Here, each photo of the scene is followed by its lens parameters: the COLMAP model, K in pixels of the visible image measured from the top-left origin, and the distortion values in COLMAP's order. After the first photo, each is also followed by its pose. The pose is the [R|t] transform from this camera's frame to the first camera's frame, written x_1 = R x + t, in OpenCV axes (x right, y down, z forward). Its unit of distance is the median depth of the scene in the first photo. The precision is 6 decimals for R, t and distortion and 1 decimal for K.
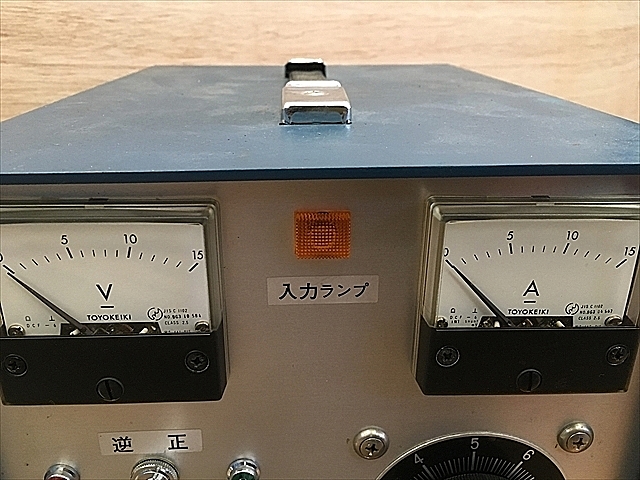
lens RADIAL K [[555.4, 0, 320.0], [0, 555.4, 240.0], [0, 0, 1]] dist [0.092199, -0.154076]
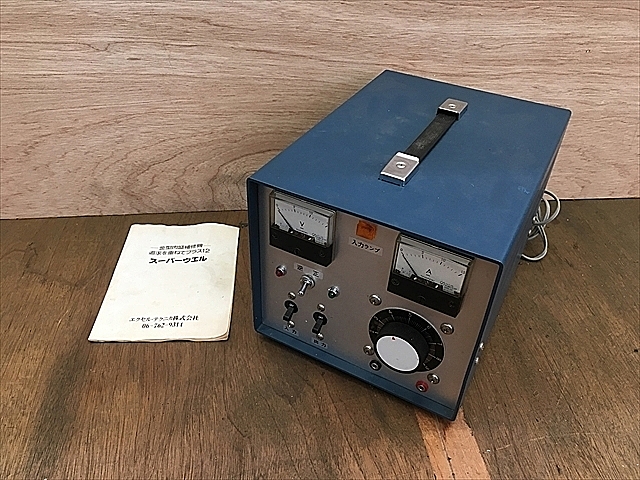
lens RADIAL K [[555.4, 0, 320.0], [0, 555.4, 240.0], [0, 0, 1]] dist [0.092199, -0.154076]
pose [[0.852437, 0.344571, -0.393219, 0.949254], [-0.226948, 0.921412, 0.315428, -0.815706], [0.471004, -0.179642, 0.863646, -1.653704]]
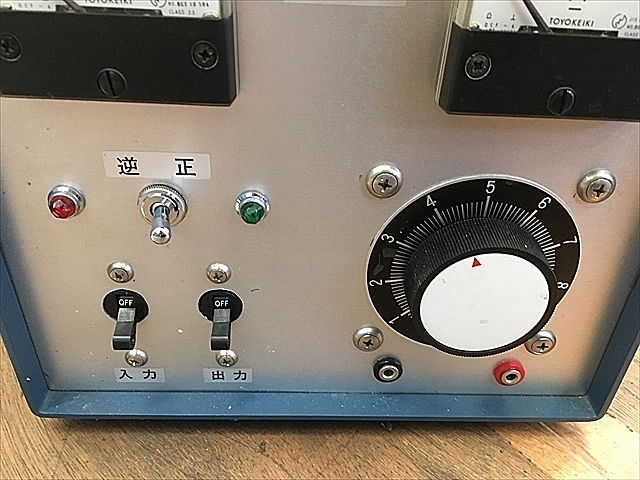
lens RADIAL K [[555.4, 0, 320.0], [0, 555.4, 240.0], [0, 0, 1]] dist [0.092199, -0.154076]
pose [[0.998896, 0.046946, -0.001604, -0.014910], [-0.045592, 0.977174, 0.207489, 0.299771], [0.011308, -0.207187, 0.978236, 0.037503]]
